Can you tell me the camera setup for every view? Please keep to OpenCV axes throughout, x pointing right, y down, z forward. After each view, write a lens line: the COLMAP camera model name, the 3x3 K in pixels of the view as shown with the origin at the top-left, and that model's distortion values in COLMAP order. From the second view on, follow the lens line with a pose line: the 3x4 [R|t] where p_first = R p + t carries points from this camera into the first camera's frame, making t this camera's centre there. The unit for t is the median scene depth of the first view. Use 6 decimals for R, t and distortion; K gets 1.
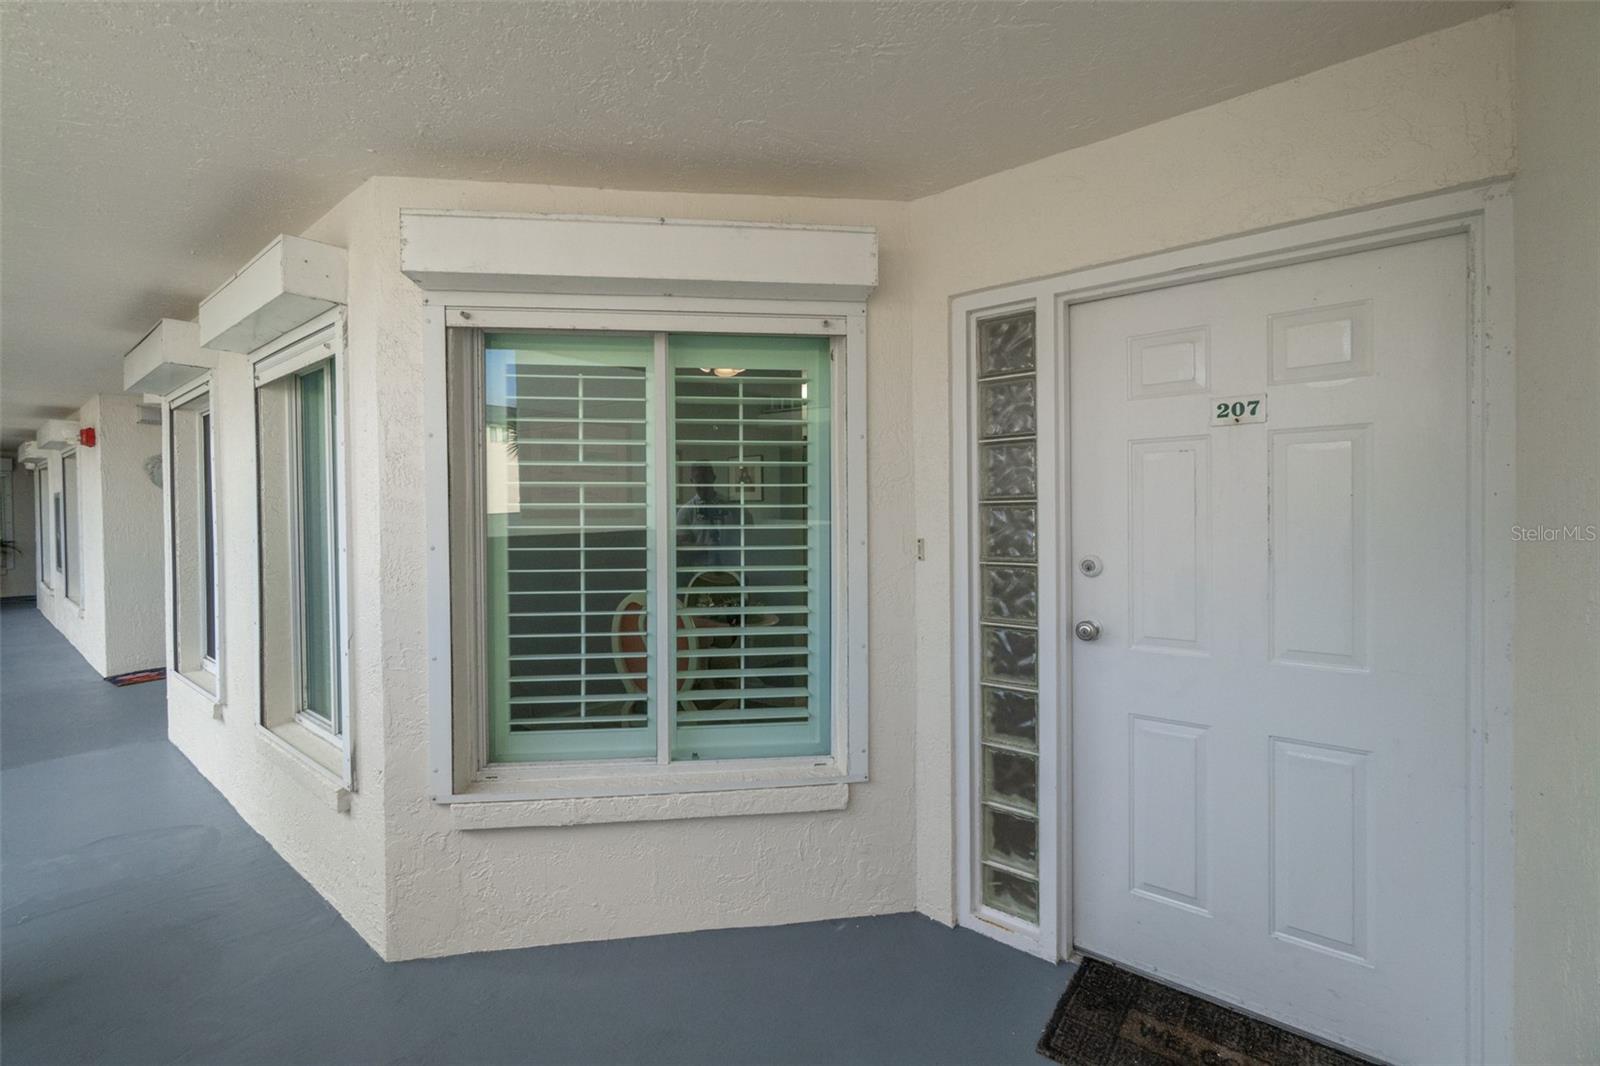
lens RADIAL K [[689.3, 0, 786.8], [0, 689.3, 527.1], [0, 0, 1]] dist [-0.005959, 0.003059]
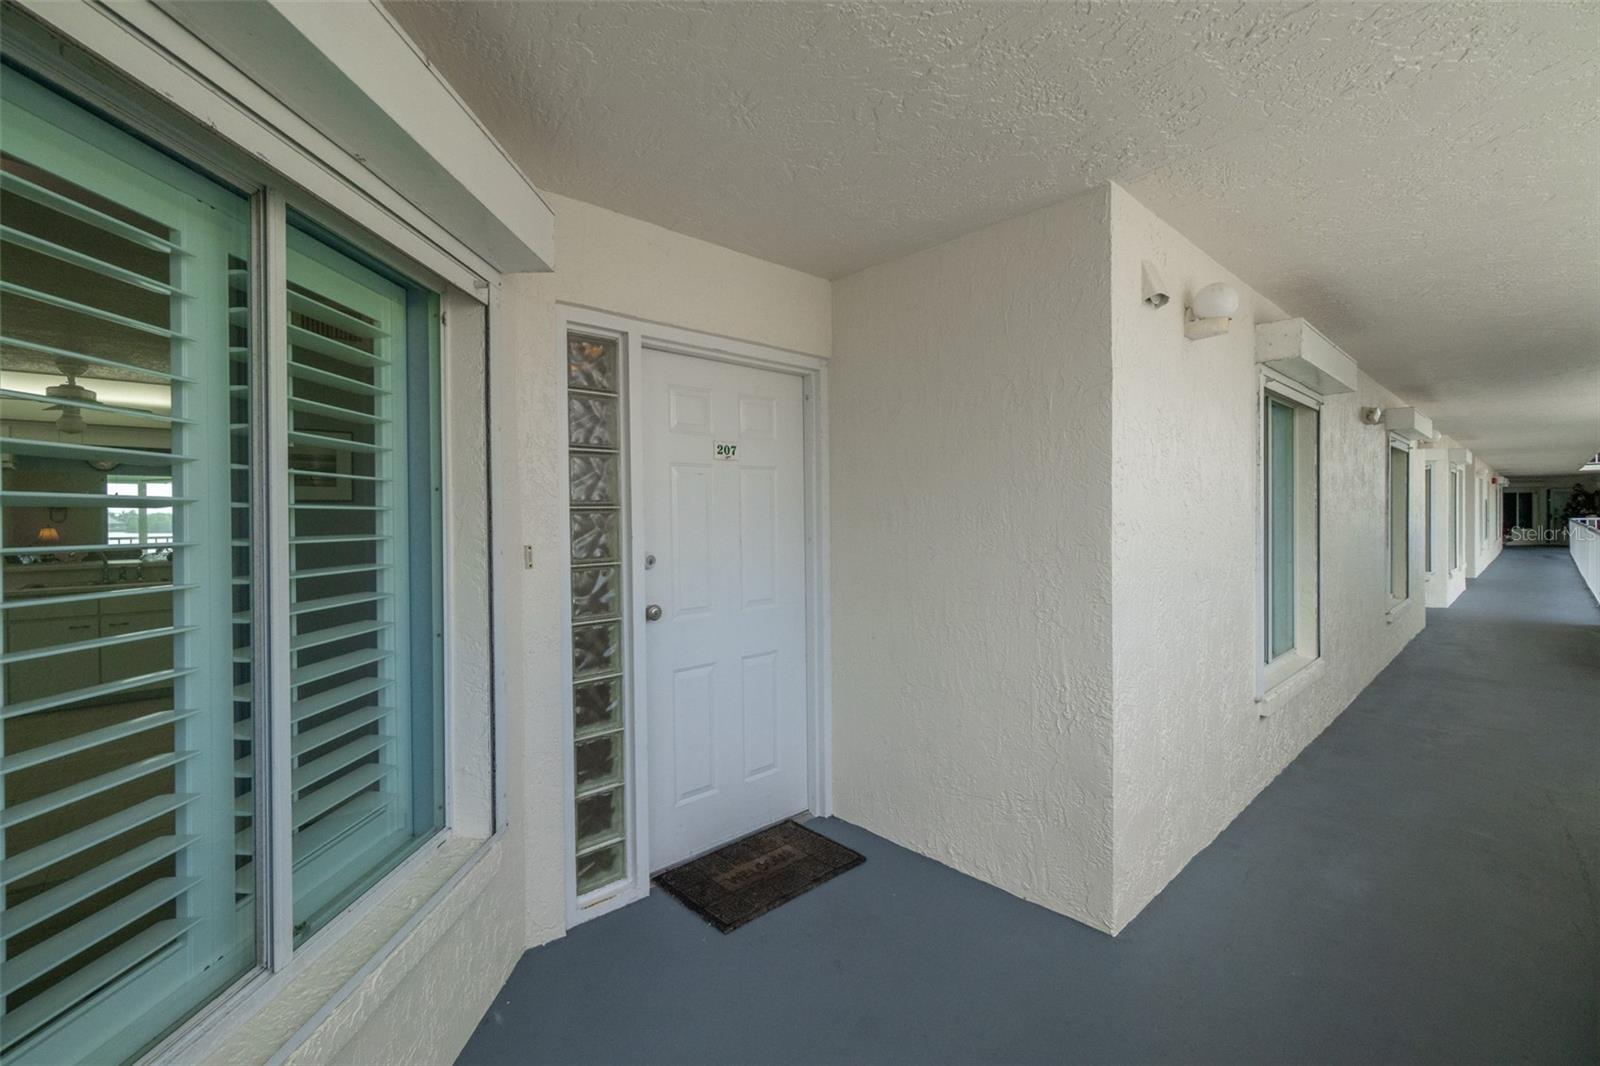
lens RADIAL K [[689.3, 0, 787.0], [0, 689.3, 524.0], [0, 0, 1]] dist [-0.005959, 0.003059]
pose [[0.146199, -0.009016, 0.989214, -0.750283], [0.021958, 0.999742, 0.005867, -0.011077], [-0.989012, 0.020863, 0.146359, 0.573591]]
